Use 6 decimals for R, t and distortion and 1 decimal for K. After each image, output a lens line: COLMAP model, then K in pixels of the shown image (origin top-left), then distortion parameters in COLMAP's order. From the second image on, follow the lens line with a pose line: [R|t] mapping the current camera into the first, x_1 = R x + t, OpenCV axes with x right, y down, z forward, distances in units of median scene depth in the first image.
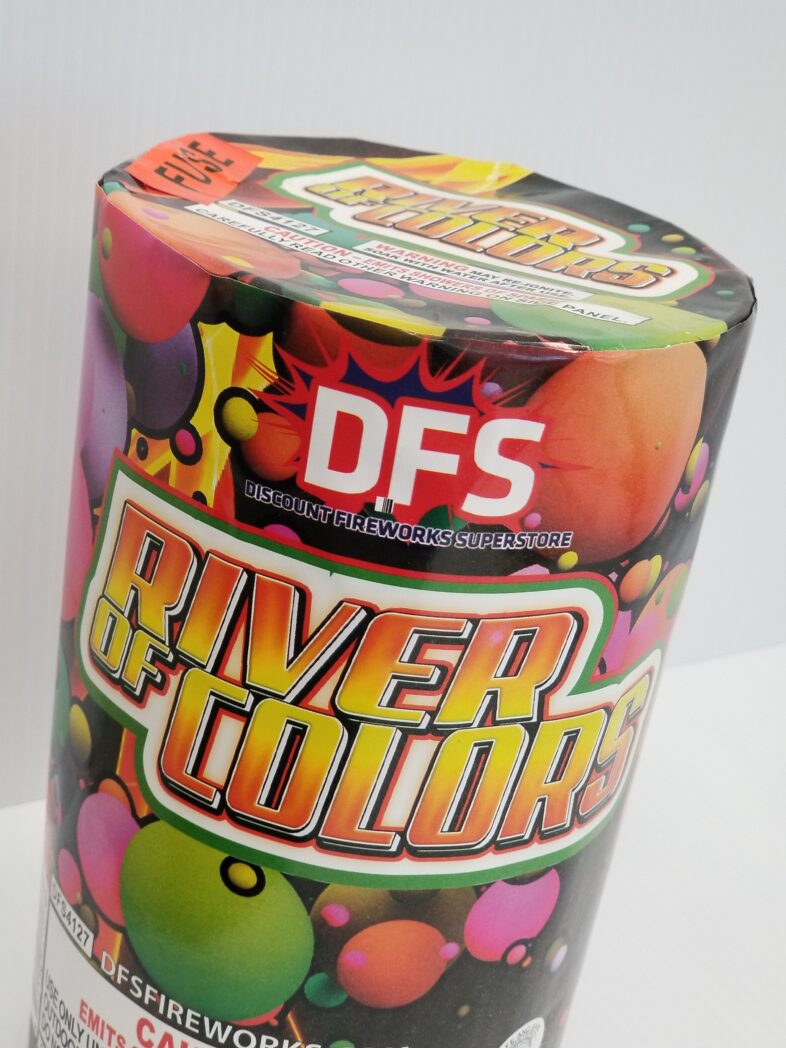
lens RADIAL K [[1617.0, 0, 412.1], [0, 1617.0, 522.7], [0, 0, 1]] dist [0.108153, -1.129102]
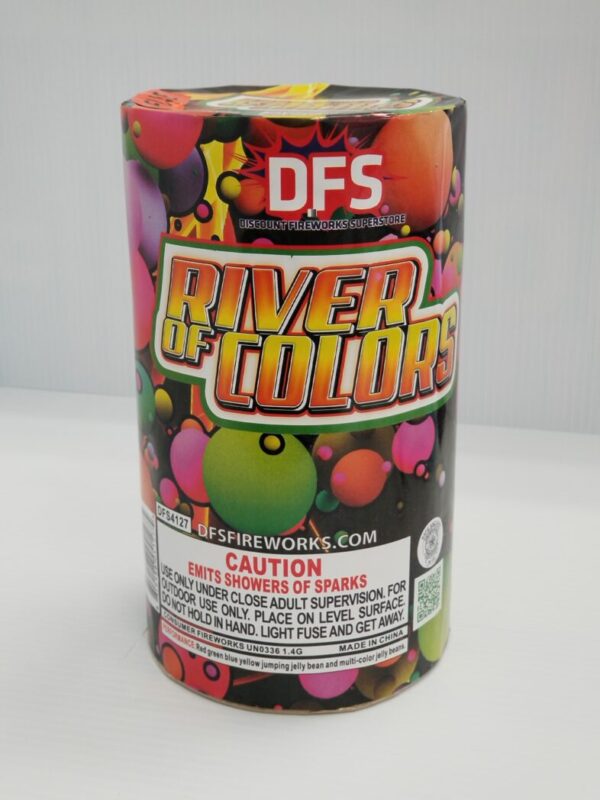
lens RADIAL K [[1234.3, 0, 314.6], [0, 1234.3, 399.0], [0, 0, 1]] dist [0.108153, -1.129102]
pose [[0.973273, -0.208059, 0.097215, -0.189213], [0.217479, 0.971018, -0.099132, 0.327704], [-0.073772, 0.117625, 0.990314, -0.434497]]
